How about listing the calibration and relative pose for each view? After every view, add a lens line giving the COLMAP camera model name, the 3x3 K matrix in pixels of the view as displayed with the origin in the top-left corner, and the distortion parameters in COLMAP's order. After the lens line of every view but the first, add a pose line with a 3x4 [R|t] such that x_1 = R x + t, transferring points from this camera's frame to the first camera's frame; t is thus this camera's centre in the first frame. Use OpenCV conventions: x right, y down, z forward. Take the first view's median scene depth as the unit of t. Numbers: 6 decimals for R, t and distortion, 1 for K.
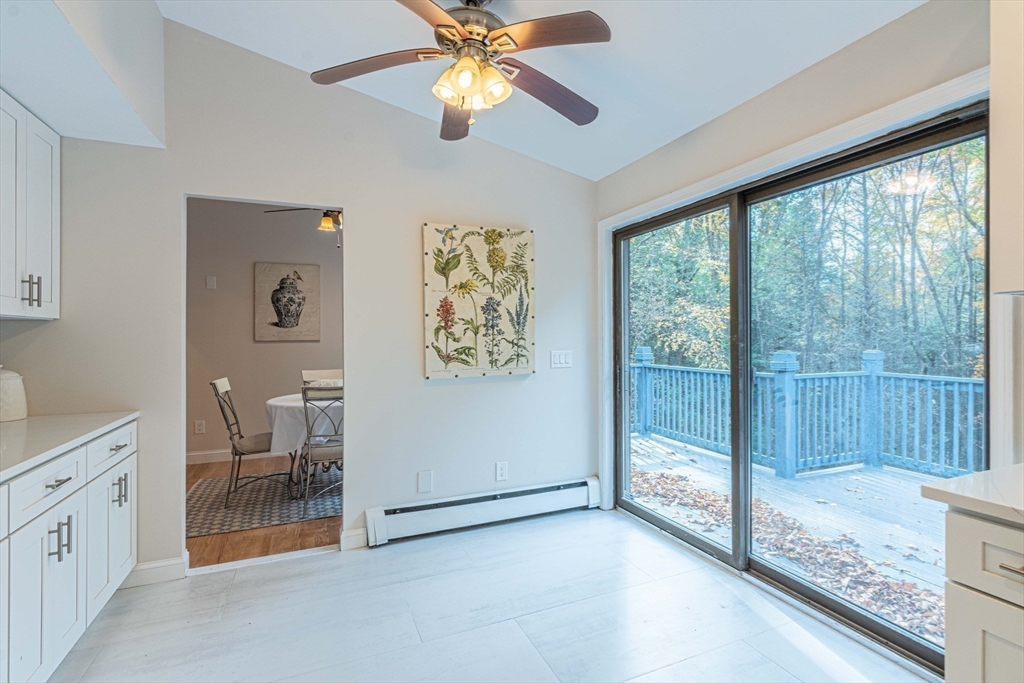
lens RADIAL K [[508.1, 0, 537.7], [0, 508.1, 335.7], [0, 0, 1]] dist [-0.005554, 0.002060]
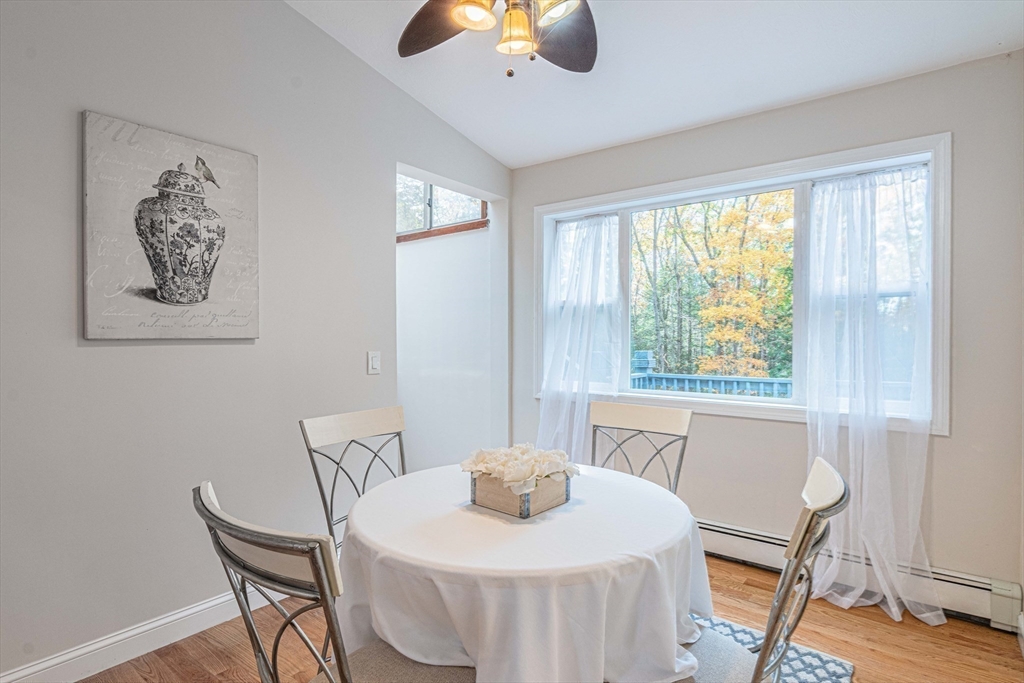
lens RADIAL K [[538.6, 0, 512.3], [0, 538.6, 343.4], [0, 0, 1]] dist [0.003302, -0.000121]
pose [[0.899985, -0.002884, 0.435911, -0.642223], [0.001575, 0.999993, 0.003364, 0.017636], [-0.435918, -0.002341, 0.899983, 0.766467]]
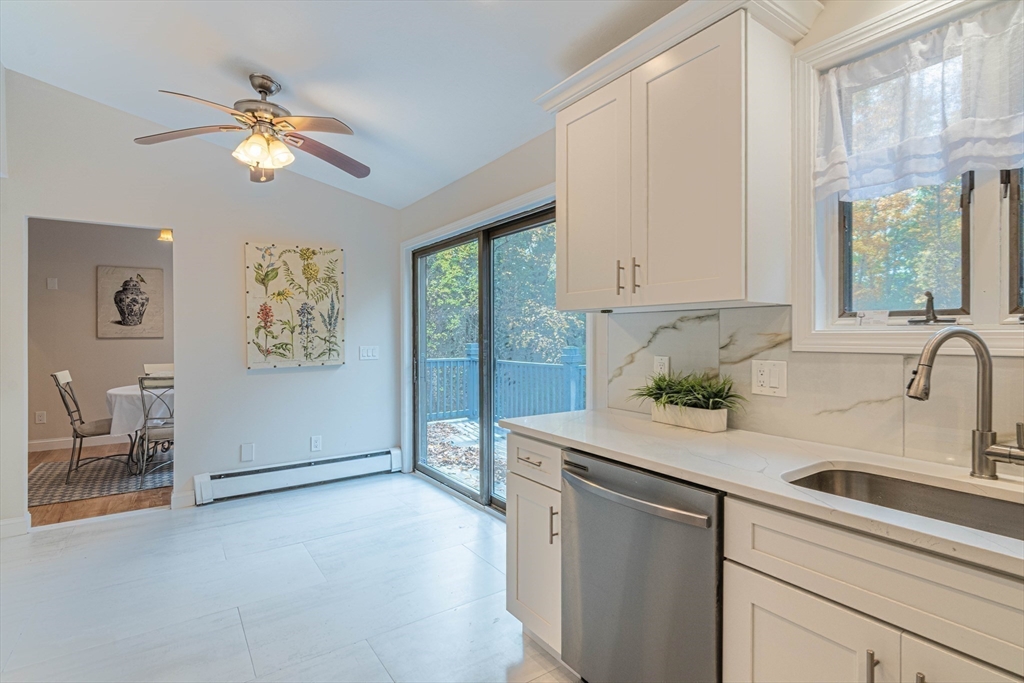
lens RADIAL K [[508.1, 0, 504.5], [0, 508.1, 336.4], [0, 0, 1]] dist [-0.005554, 0.002060]
pose [[0.988013, 0.001809, 0.154359, 0.194448], [-0.002844, 0.999975, 0.006485, -0.003412], [-0.154343, -0.006846, 0.987994, -0.295739]]
